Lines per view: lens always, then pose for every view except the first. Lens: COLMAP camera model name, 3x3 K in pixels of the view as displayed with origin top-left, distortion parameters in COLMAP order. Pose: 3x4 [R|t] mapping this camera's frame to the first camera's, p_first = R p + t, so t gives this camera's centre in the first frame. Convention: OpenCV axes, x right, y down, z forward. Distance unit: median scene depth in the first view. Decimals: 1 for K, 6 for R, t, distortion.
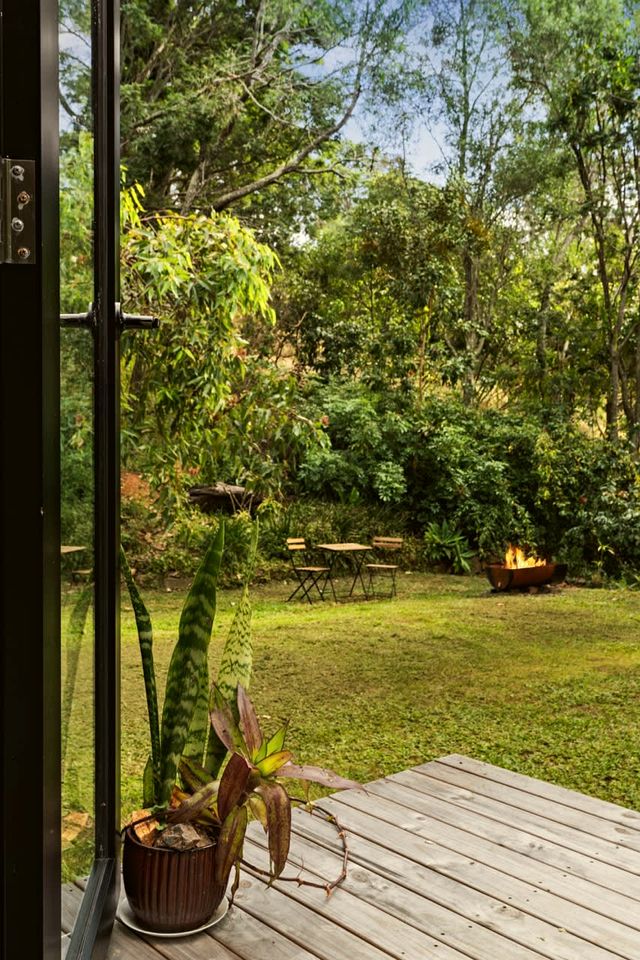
lens RADIAL K [[935.4, 0, 345.9], [0, 935.4, 477.5], [0, 0, 1]] dist [0.005956, 0.007503]
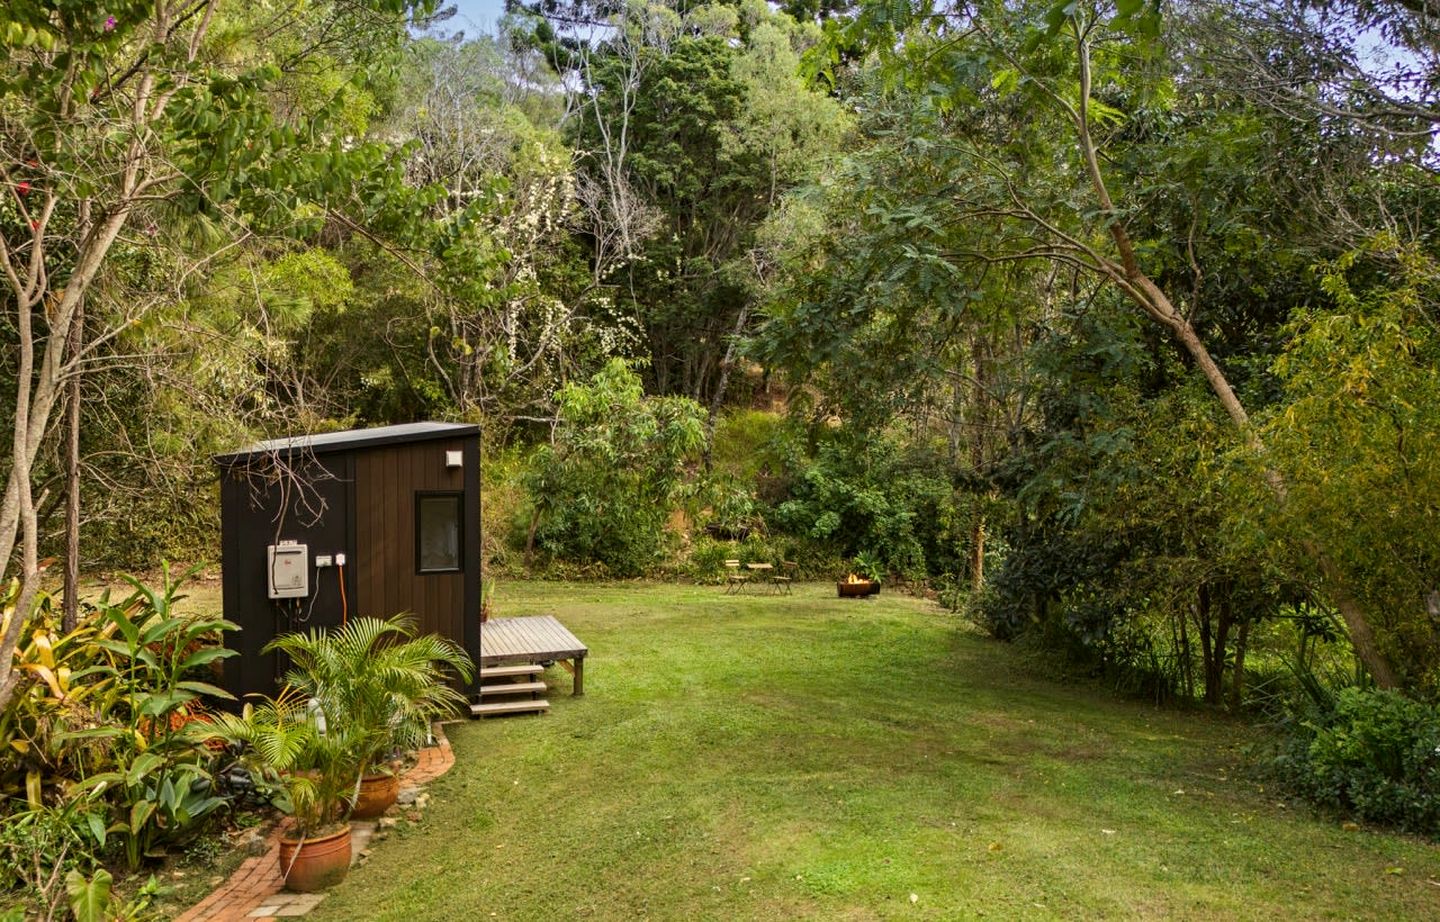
lens RADIAL K [[1043.8, 0, 719.0], [0, 1043.8, 489.6], [0, 0, 1]] dist [0.057534, -0.000289]
pose [[0.926362, 0.027515, -0.375627, 0.525557], [-0.017875, 0.999416, 0.029124, -0.100627], [0.376209, -0.020265, 0.926313, -0.687147]]
